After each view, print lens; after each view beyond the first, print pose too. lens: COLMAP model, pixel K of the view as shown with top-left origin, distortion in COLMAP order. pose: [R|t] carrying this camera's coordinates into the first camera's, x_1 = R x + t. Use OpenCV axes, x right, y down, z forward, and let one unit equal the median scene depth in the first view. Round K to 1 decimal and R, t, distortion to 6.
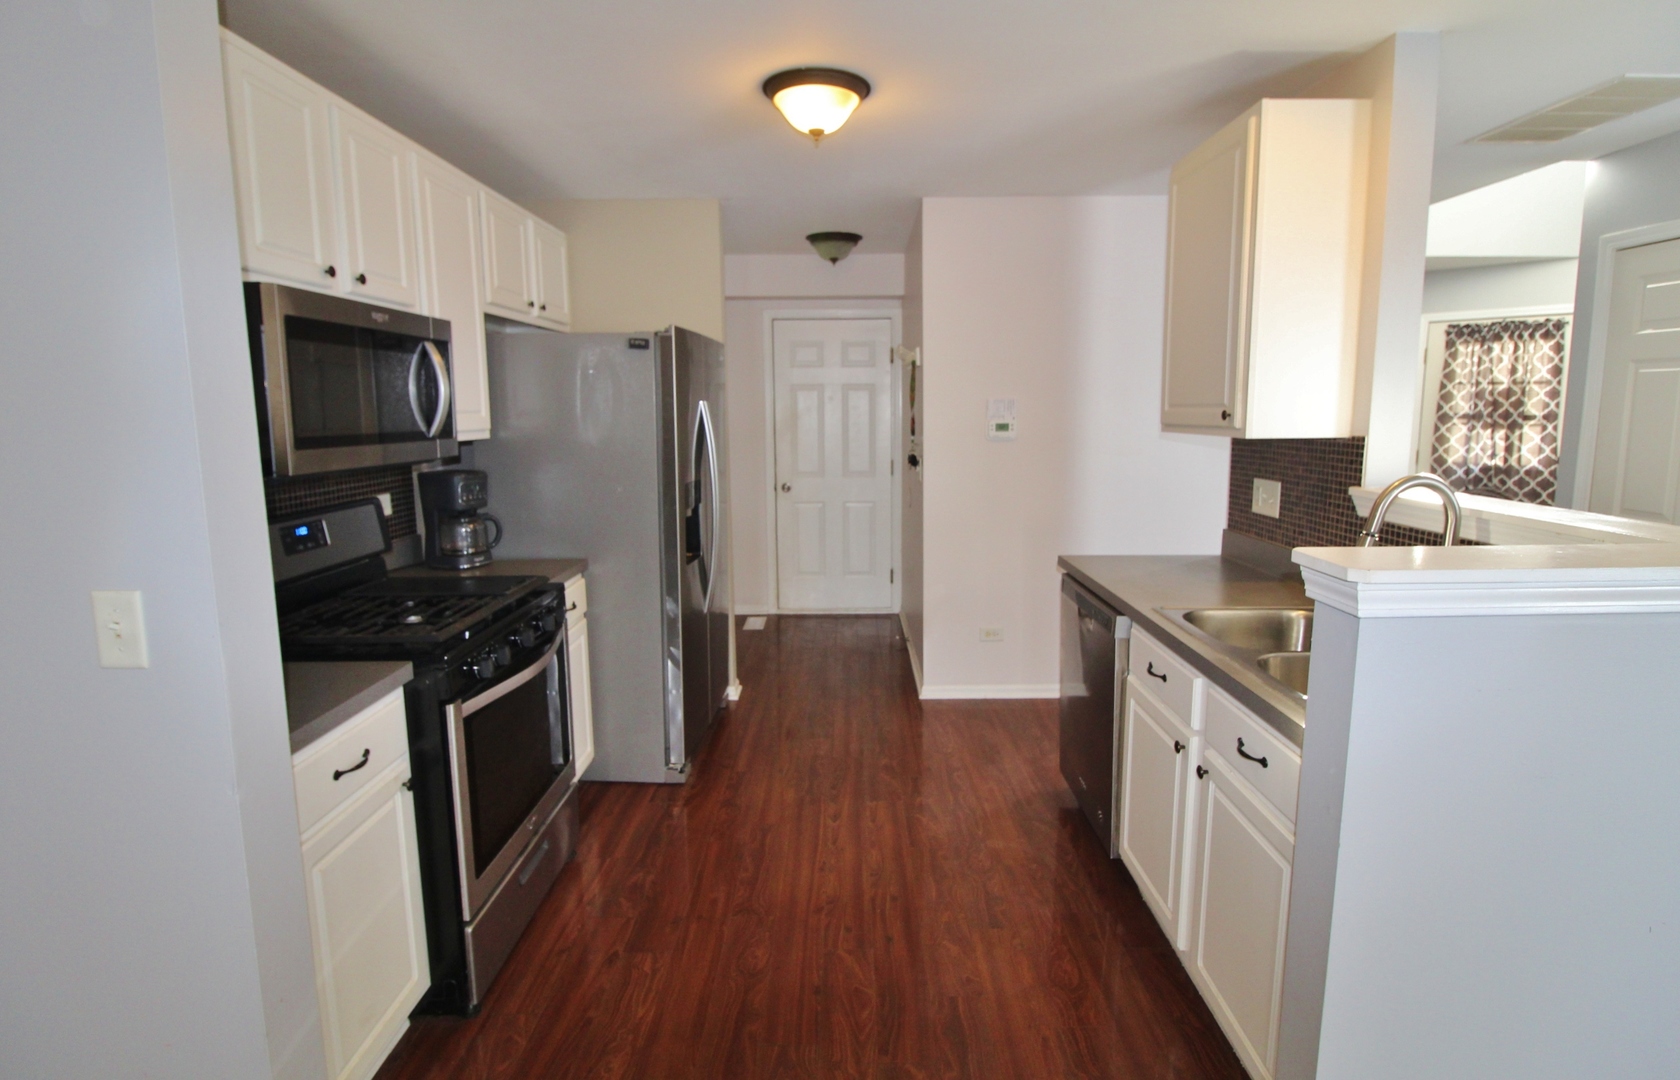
lens RADIAL K [[788.2, 0, 851.9], [0, 788.2, 498.2], [0, 0, 1]] dist [-0.003132, 0.000144]
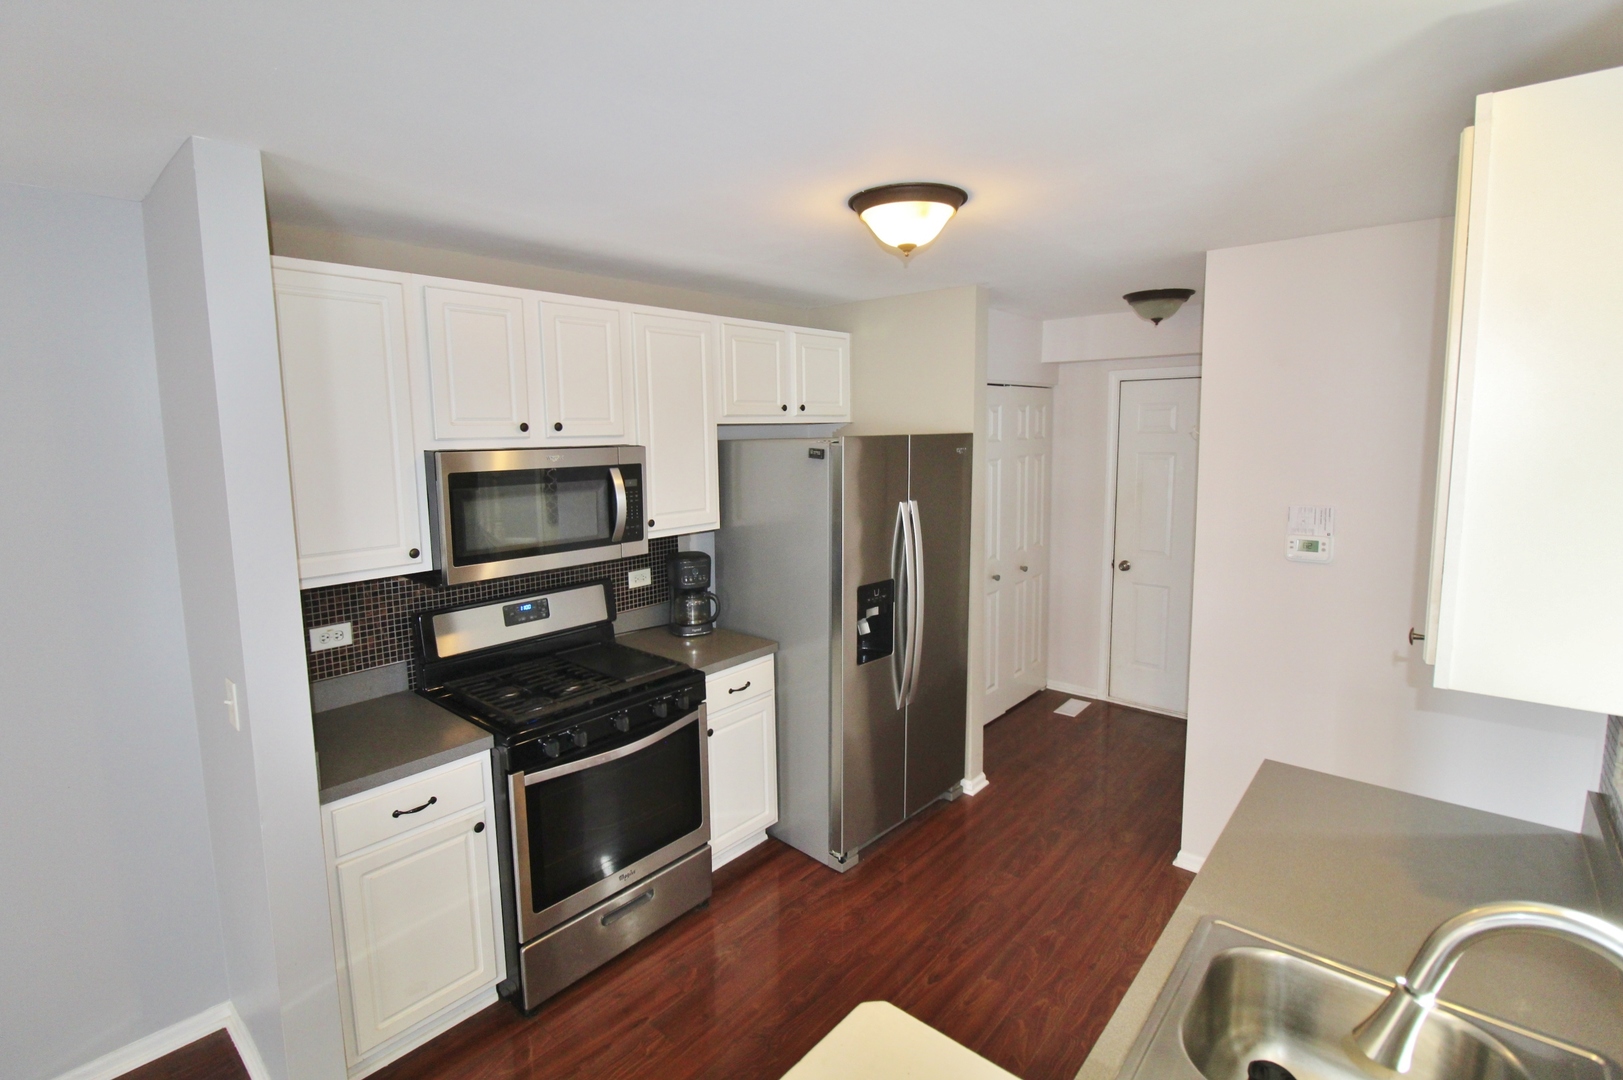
lens RADIAL K [[745.6, 0, 793.1], [0, 745.6, 517.4], [0, 0, 1]] dist [-0.002104, -0.001108]
pose [[0.764573, 0.072144, -0.640487, 0.356510], [-0.072007, 0.997056, 0.026351, -0.134413], [0.640502, 0.025972, 0.767517, 0.209400]]
